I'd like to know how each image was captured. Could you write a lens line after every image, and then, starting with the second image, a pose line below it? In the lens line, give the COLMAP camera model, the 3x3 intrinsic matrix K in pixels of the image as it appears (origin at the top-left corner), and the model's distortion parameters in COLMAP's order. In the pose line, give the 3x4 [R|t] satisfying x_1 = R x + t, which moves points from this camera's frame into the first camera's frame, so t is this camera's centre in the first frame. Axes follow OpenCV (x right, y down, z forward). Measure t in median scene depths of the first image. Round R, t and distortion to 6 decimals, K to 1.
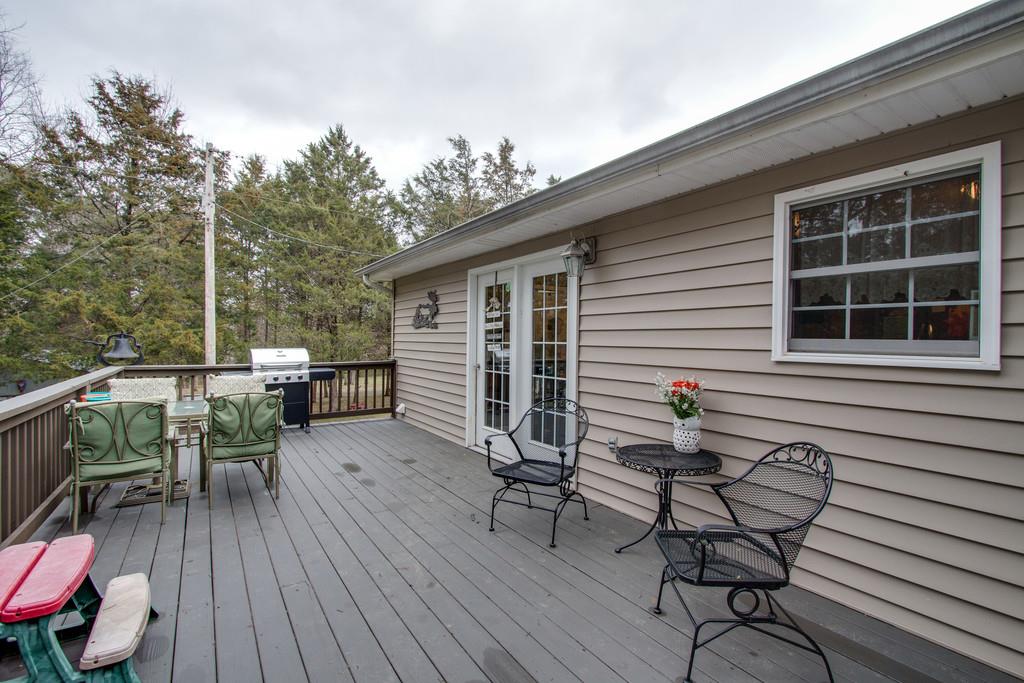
lens RADIAL K [[475.3, 0, 512.0], [0, 475.3, 341.5], [0, 0, 1]] dist [-0.000773, -0.000029]
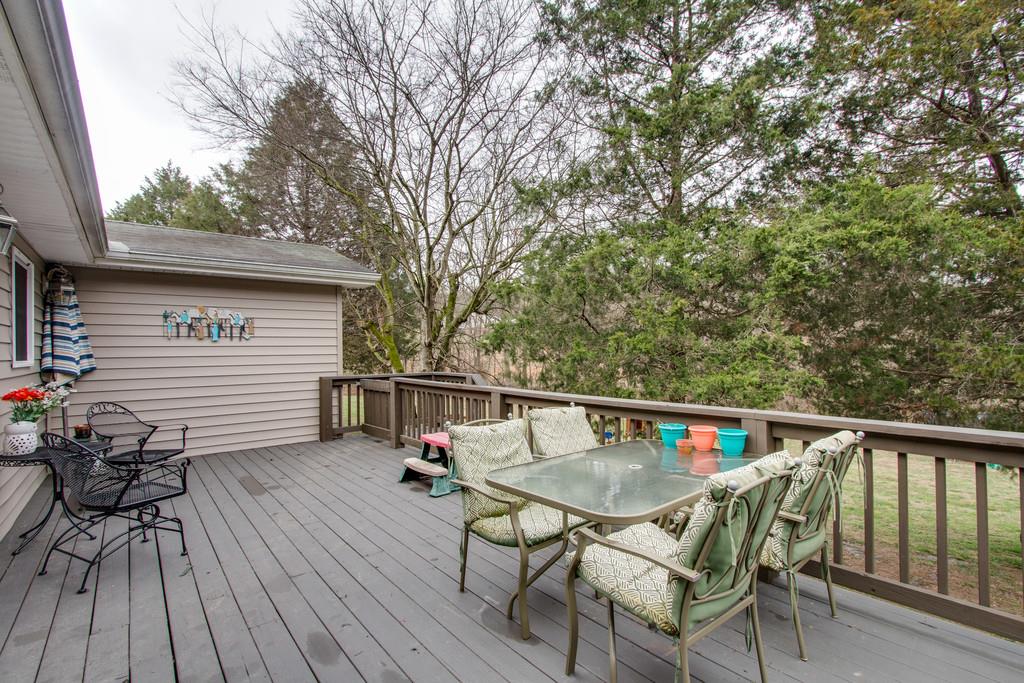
lens RADIAL K [[475.3, 0, 512.0], [0, 475.3, 341.5], [0, 0, 1]] dist [-0.000773, -0.000029]
pose [[-0.994821, 0.002523, -0.101613, -0.636775], [0.003397, 0.999959, -0.008428, -0.018553], [0.101587, -0.008729, -0.994788, 2.142985]]
